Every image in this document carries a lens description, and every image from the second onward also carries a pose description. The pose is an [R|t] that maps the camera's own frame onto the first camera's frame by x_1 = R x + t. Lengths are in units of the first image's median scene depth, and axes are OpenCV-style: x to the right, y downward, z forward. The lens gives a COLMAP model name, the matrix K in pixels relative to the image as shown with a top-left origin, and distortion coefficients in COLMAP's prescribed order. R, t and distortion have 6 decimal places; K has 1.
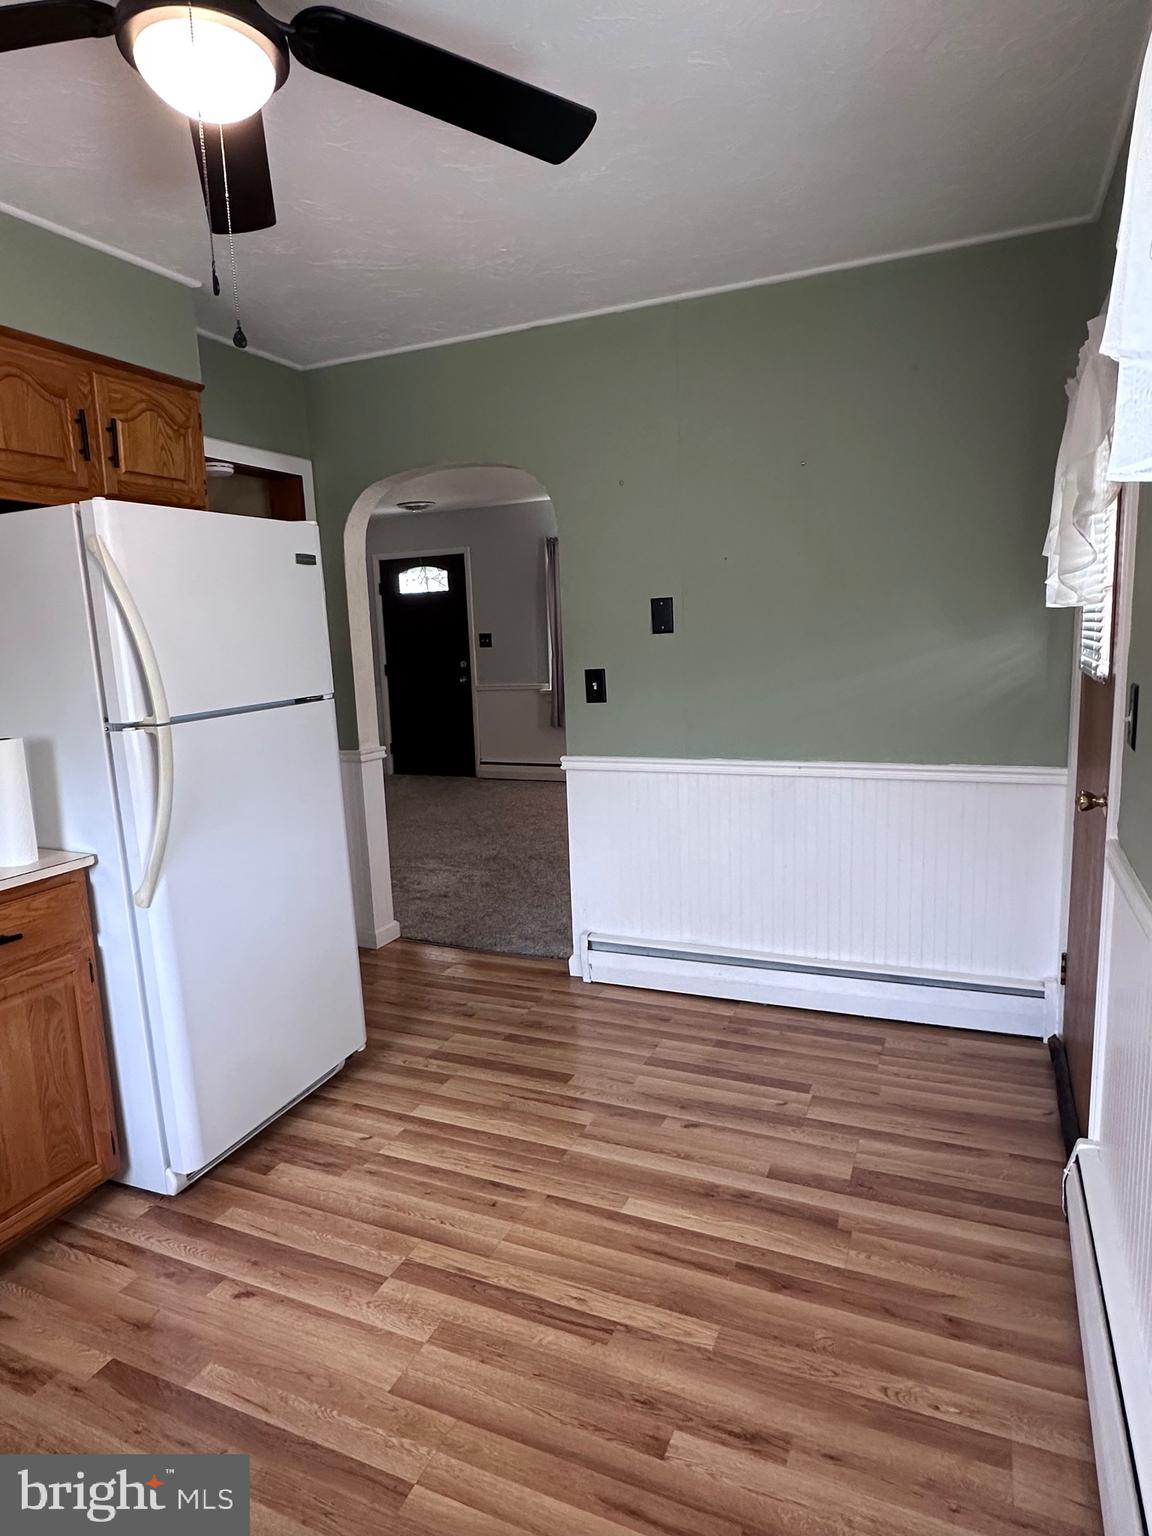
lens RADIAL K [[886.2, 0, 573.0], [0, 886.2, 770.6], [0, 0, 1]] dist [0.002904, 0.001718]
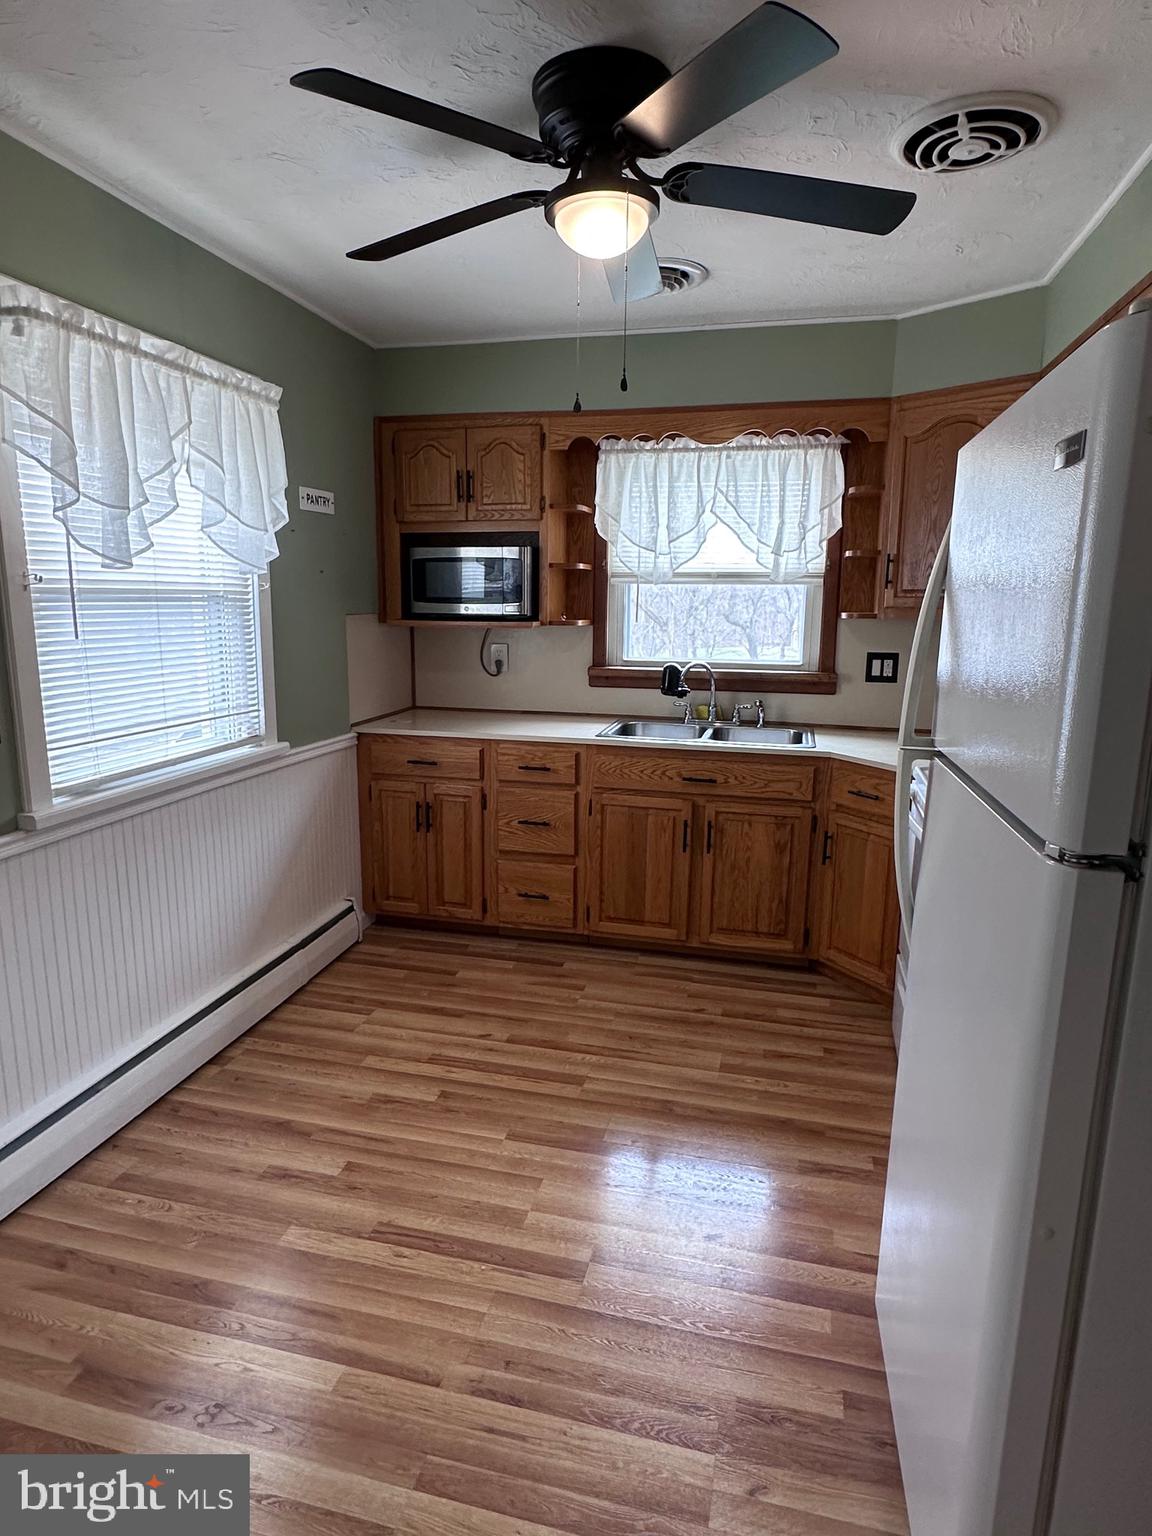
lens RADIAL K [[886.2, 0, 571.1], [0, 886.2, 771.8], [0, 0, 1]] dist [0.002904, 0.001718]
pose [[-0.983950, 0.064078, -0.166541, -0.057345], [0.000652, 0.934586, 0.355737, -0.352084], [0.178441, 0.349919, -0.919628, 1.904169]]
